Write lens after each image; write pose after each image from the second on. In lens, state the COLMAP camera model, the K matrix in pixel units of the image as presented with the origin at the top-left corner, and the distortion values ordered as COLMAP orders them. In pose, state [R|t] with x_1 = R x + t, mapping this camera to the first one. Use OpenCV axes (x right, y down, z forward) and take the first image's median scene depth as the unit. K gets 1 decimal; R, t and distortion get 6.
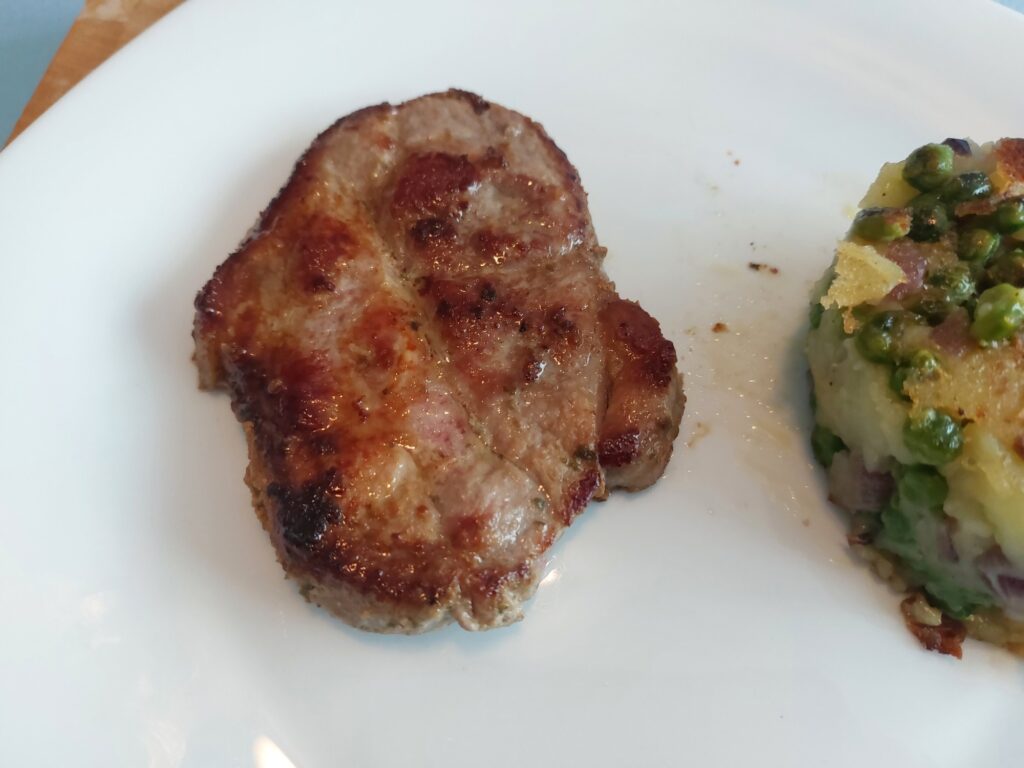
lens RADIAL K [[738.1, 0, 512.2], [0, 738.1, 377.6], [0, 0, 1]] dist [0.015410, -0.021709]
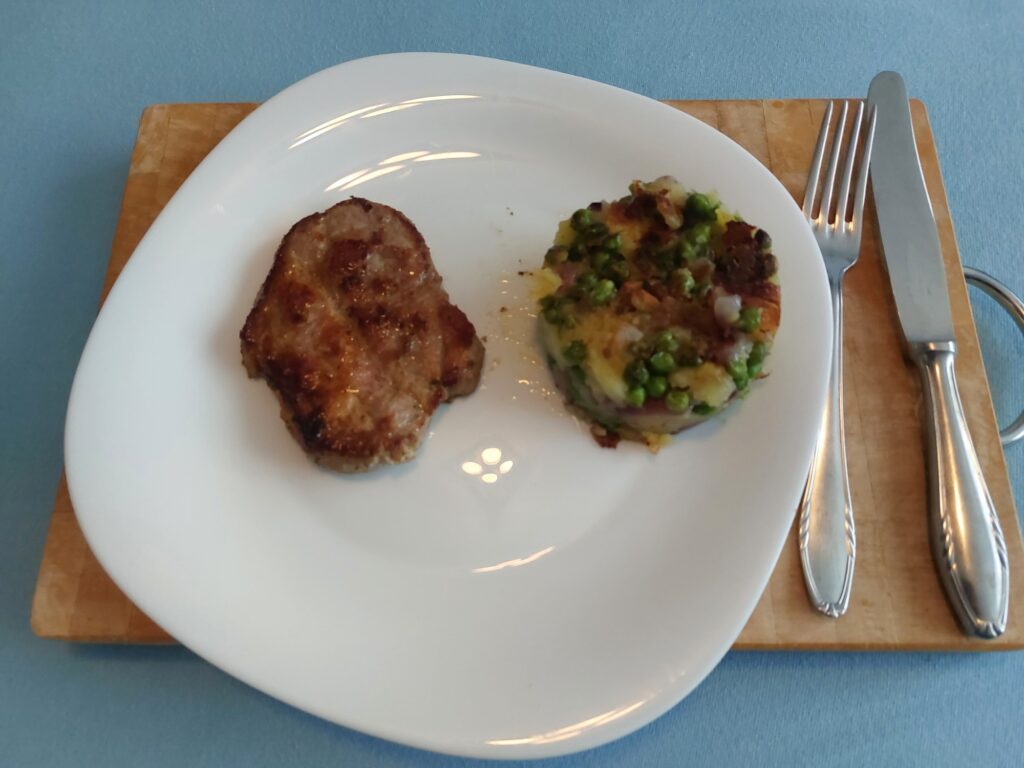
lens RADIAL K [[738.1, 0, 514.5], [0, 738.1, 391.4], [0, 0, 1]] dist [0.015410, -0.021709]
pose [[0.989333, -0.145601, 0.004599, 0.295008], [0.144454, 0.984639, 0.098073, -0.044984], [-0.018808, -0.096363, 0.995169, -1.082323]]
